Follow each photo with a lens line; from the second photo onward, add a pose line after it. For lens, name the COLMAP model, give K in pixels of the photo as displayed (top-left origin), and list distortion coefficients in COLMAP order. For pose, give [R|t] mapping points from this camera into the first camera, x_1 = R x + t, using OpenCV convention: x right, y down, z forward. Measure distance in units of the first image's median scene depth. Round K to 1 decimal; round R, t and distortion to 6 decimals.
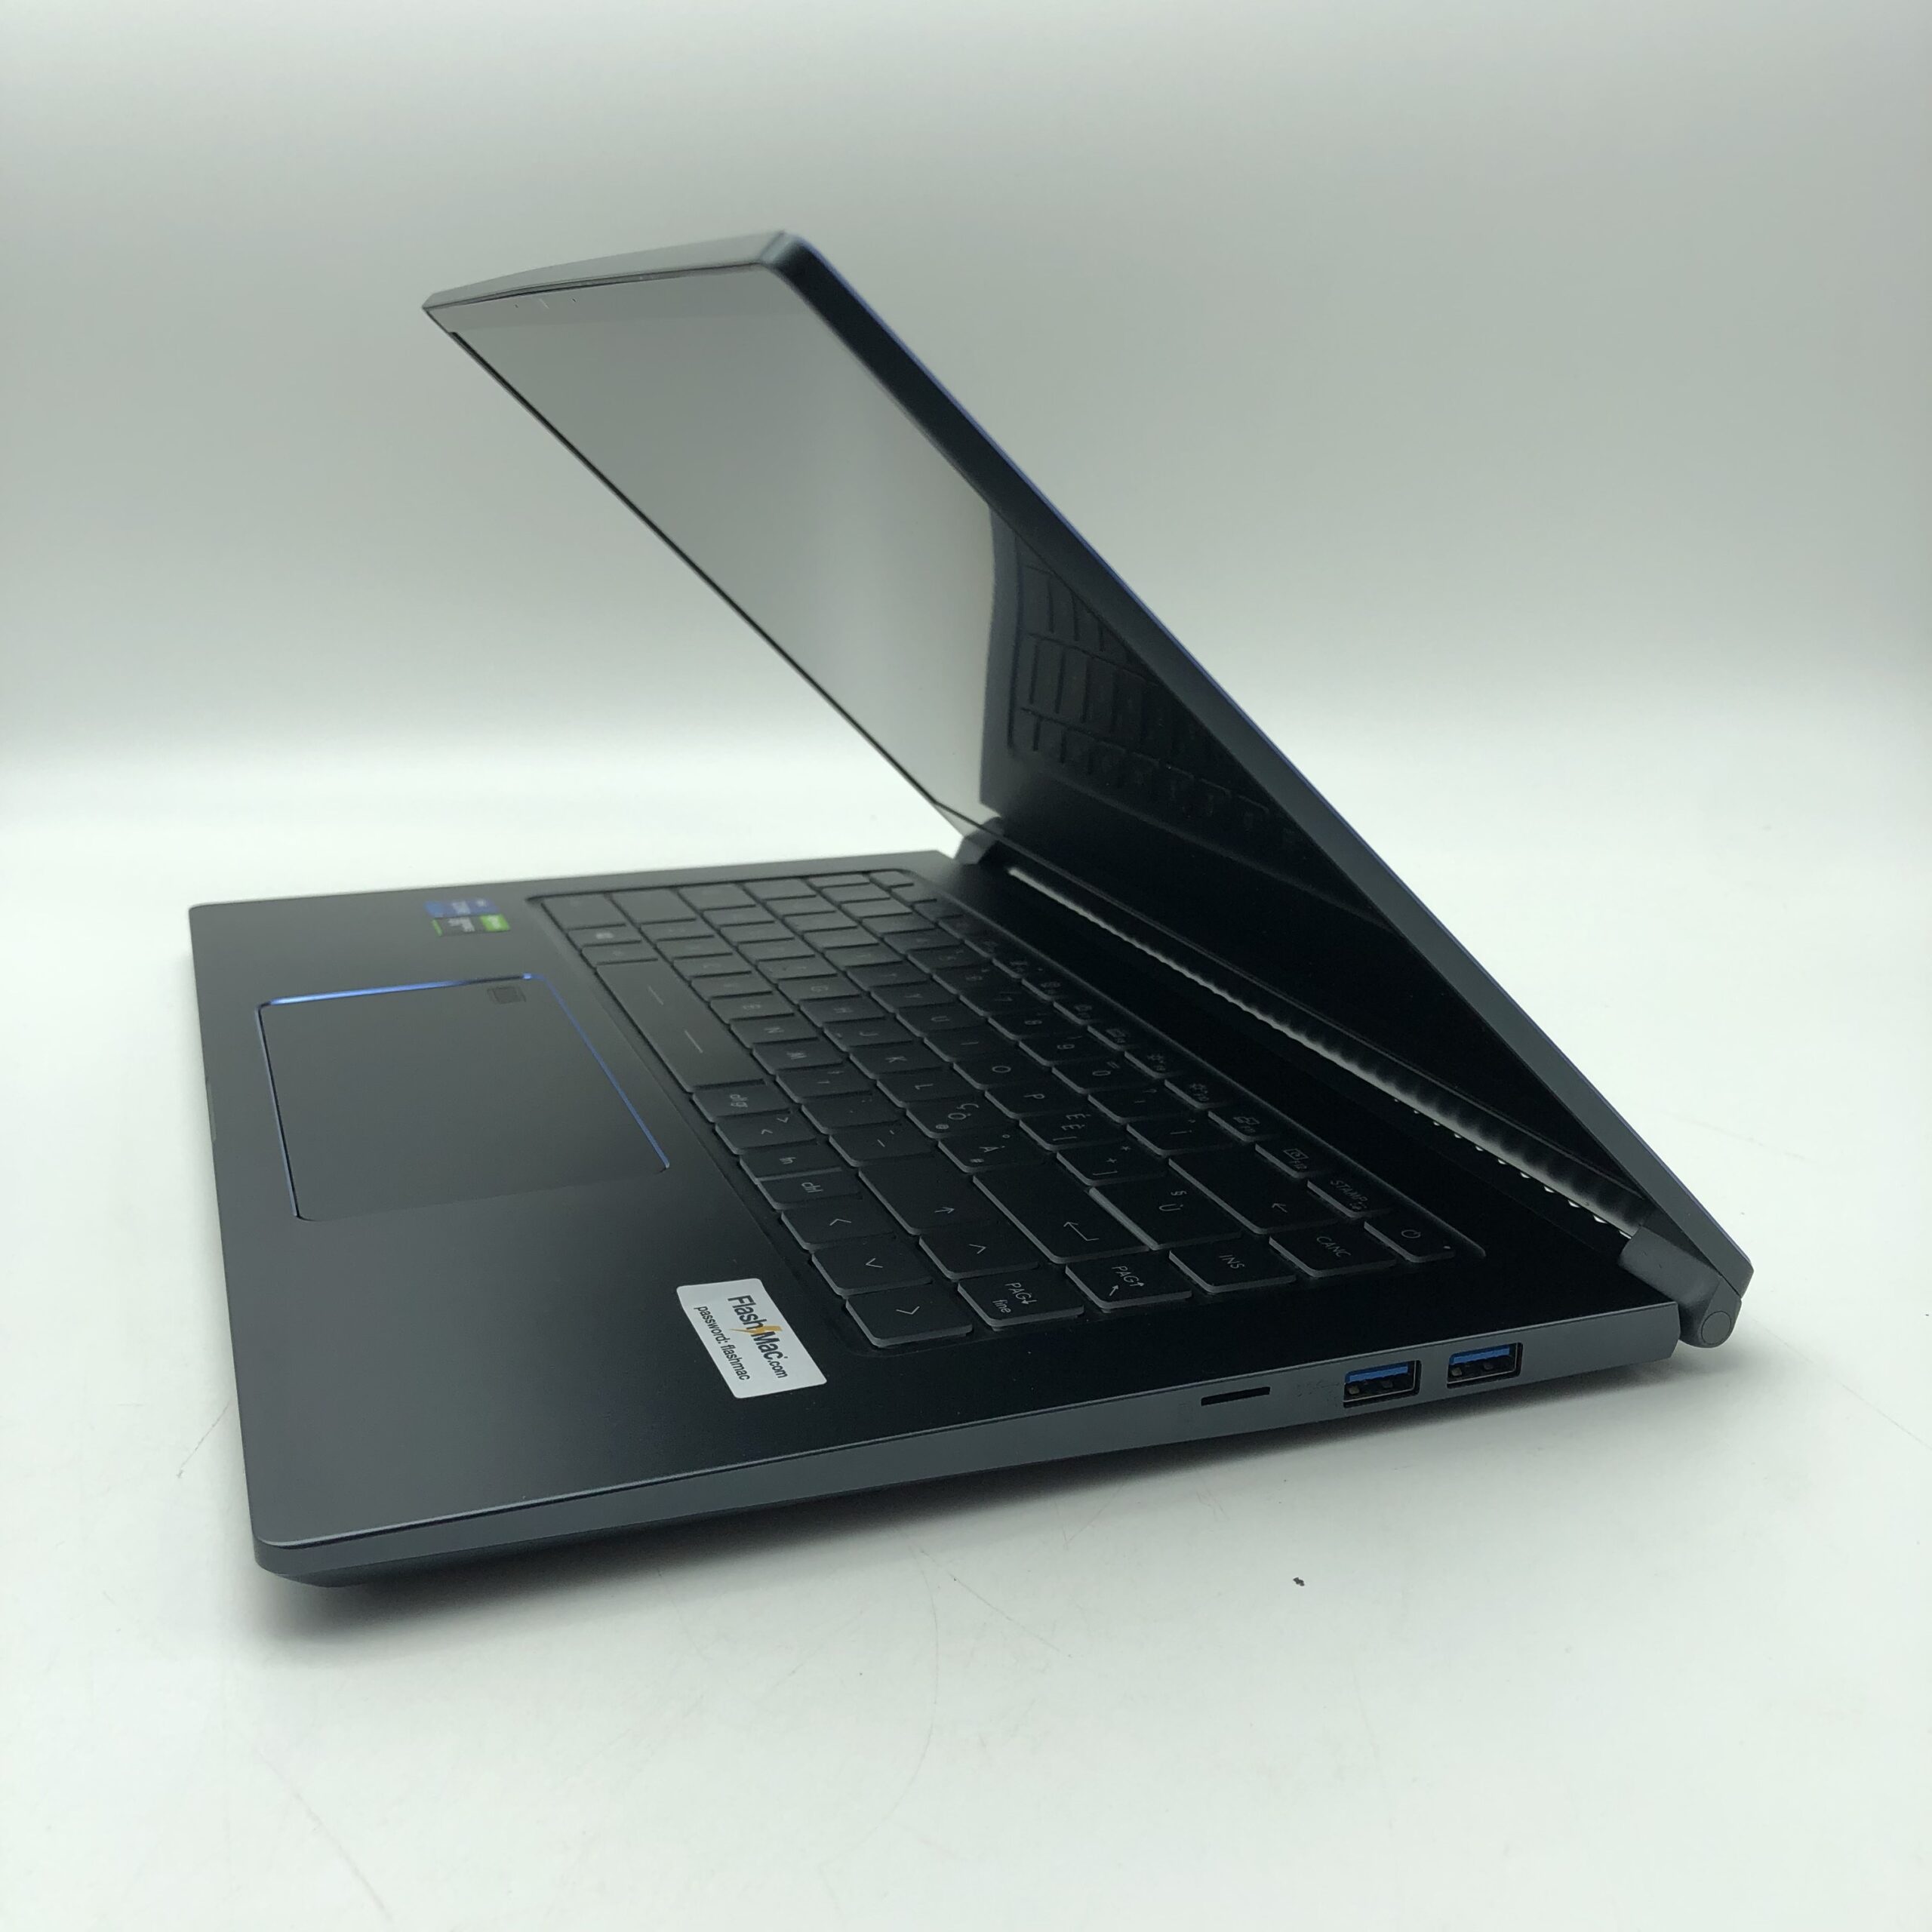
lens RADIAL K [[2106.9, 0, 966.0], [0, 2106.9, 966.0], [0, 0, 1]] dist [0.000685, -0.000818]
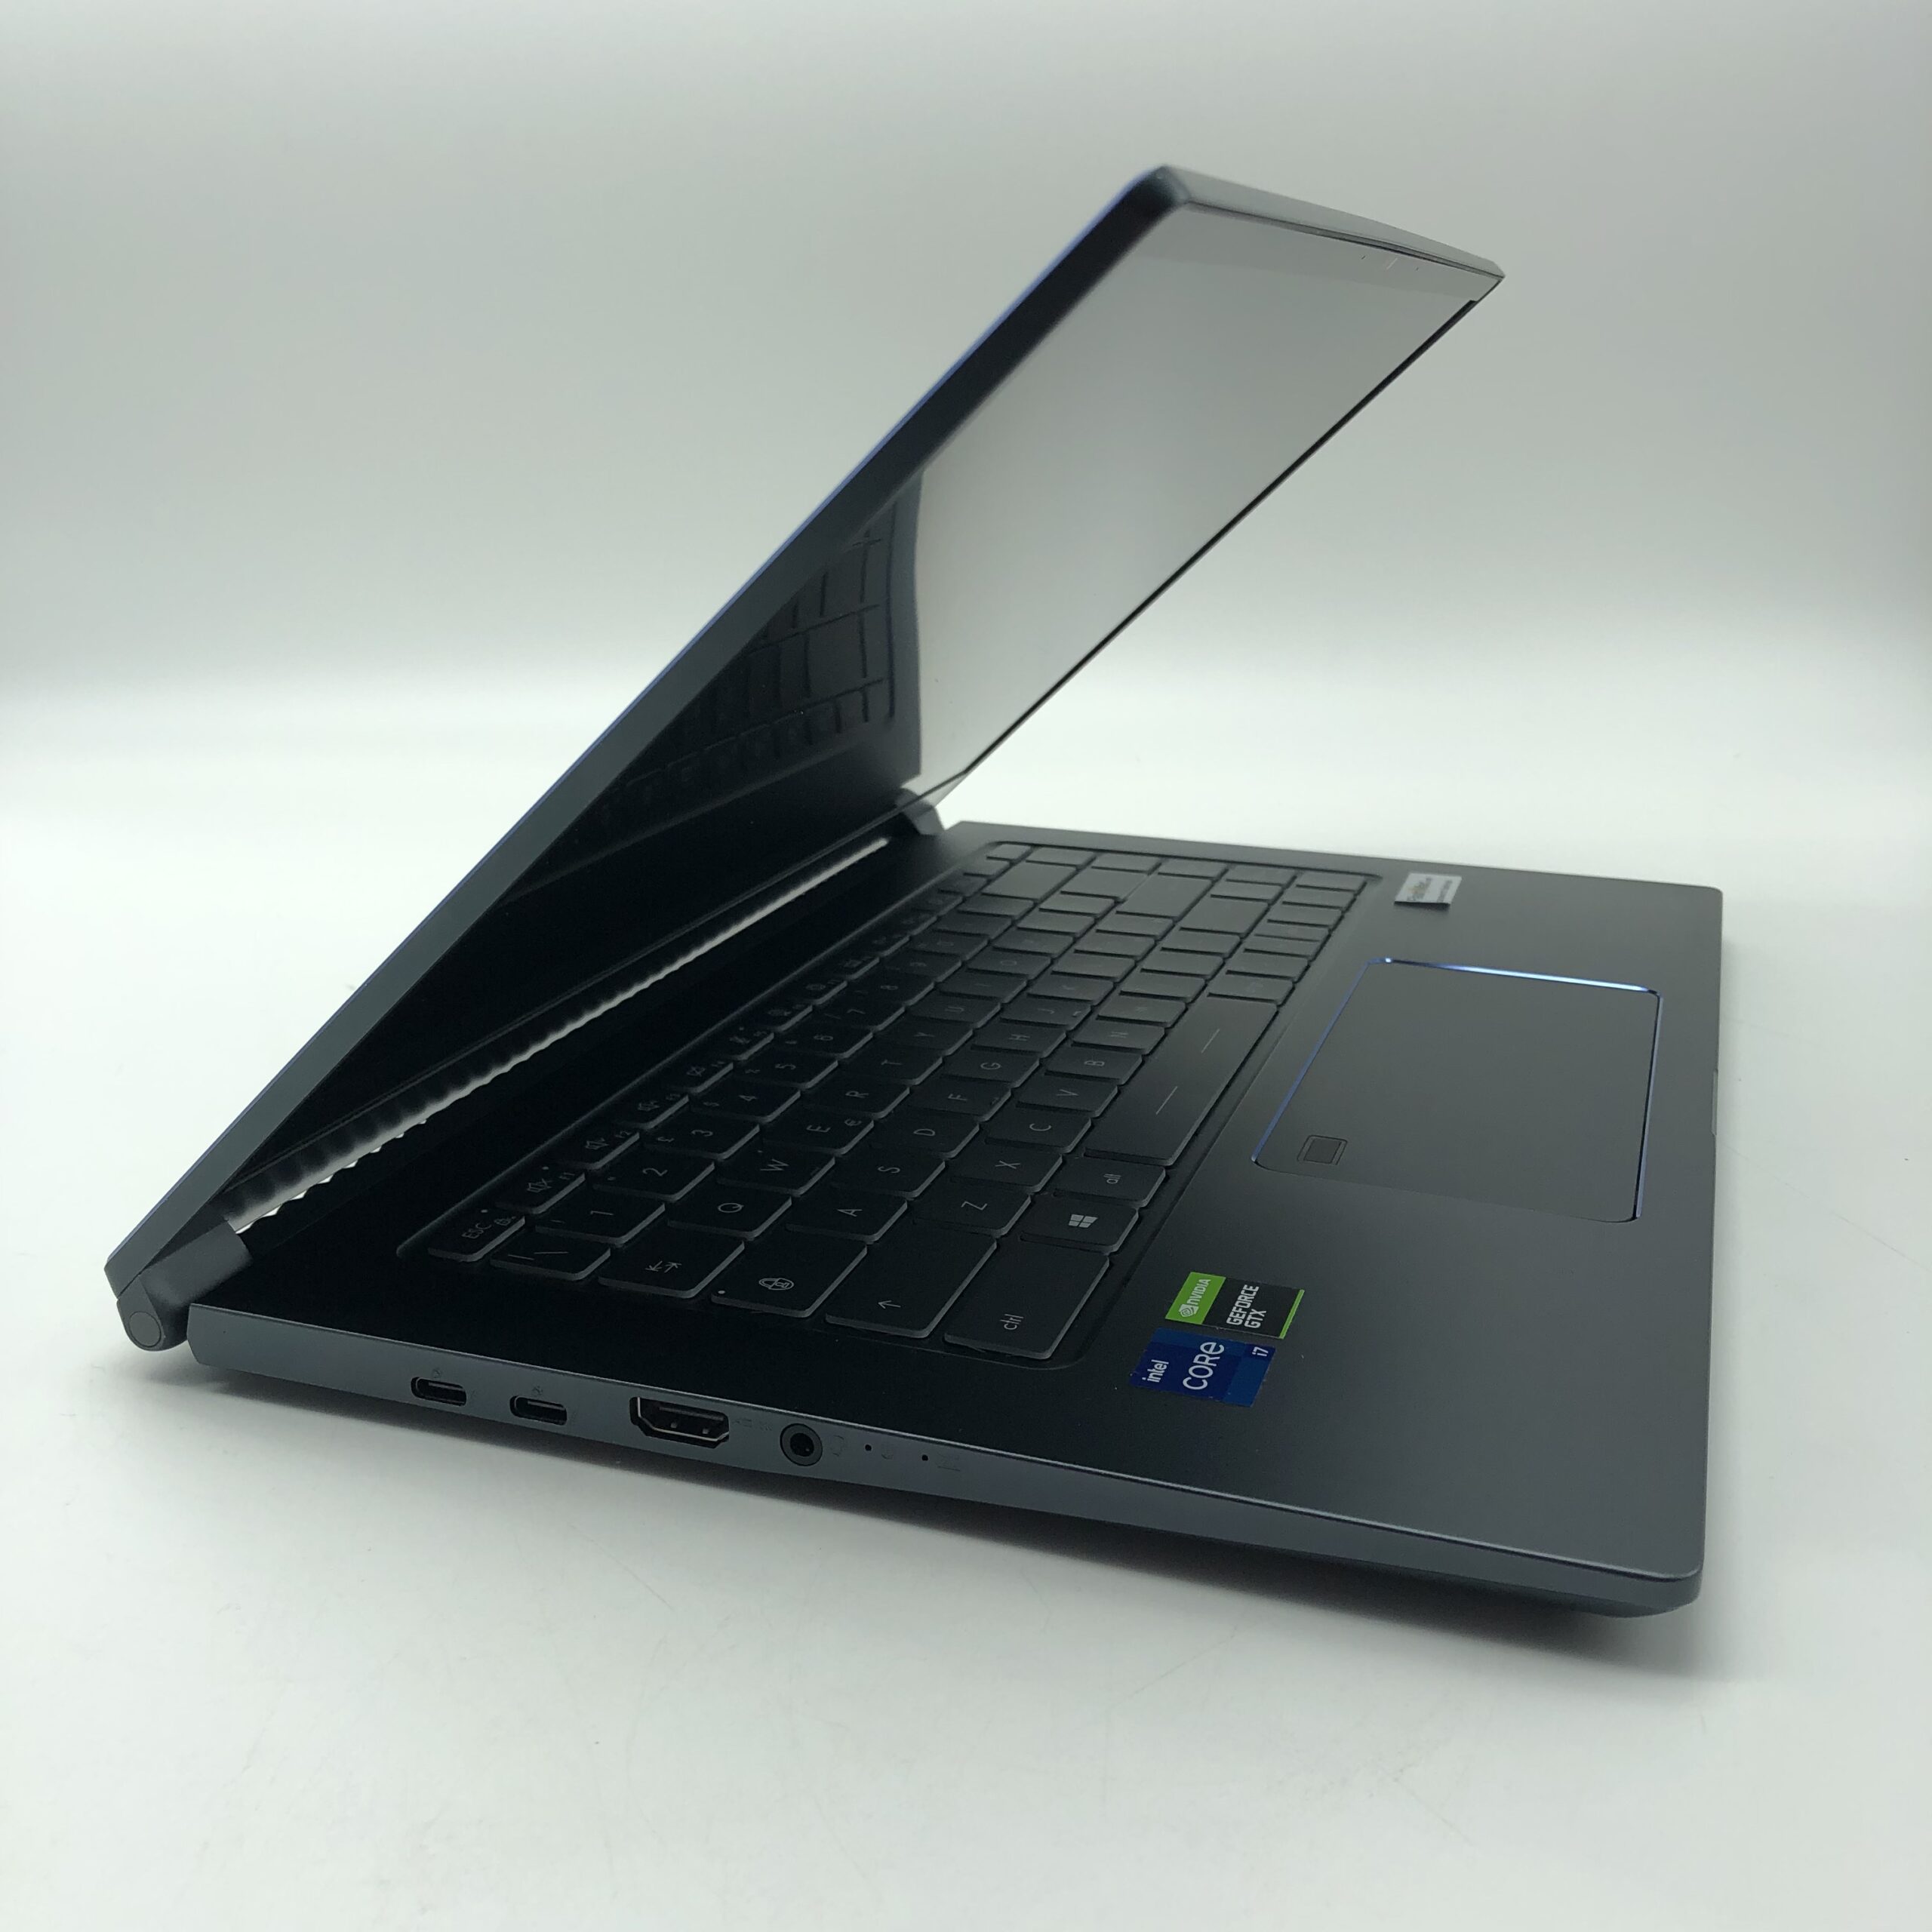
lens RADIAL K [[2106.9, 0, 966.0], [0, 2106.9, 966.0], [0, 0, 1]] dist [0.000685, -0.000818]
pose [[-0.770005, -0.183026, 0.611223, -0.538475], [0.177623, 0.858612, 0.480869, -0.403351], [-0.612815, 0.478839, -0.628626, 1.440240]]
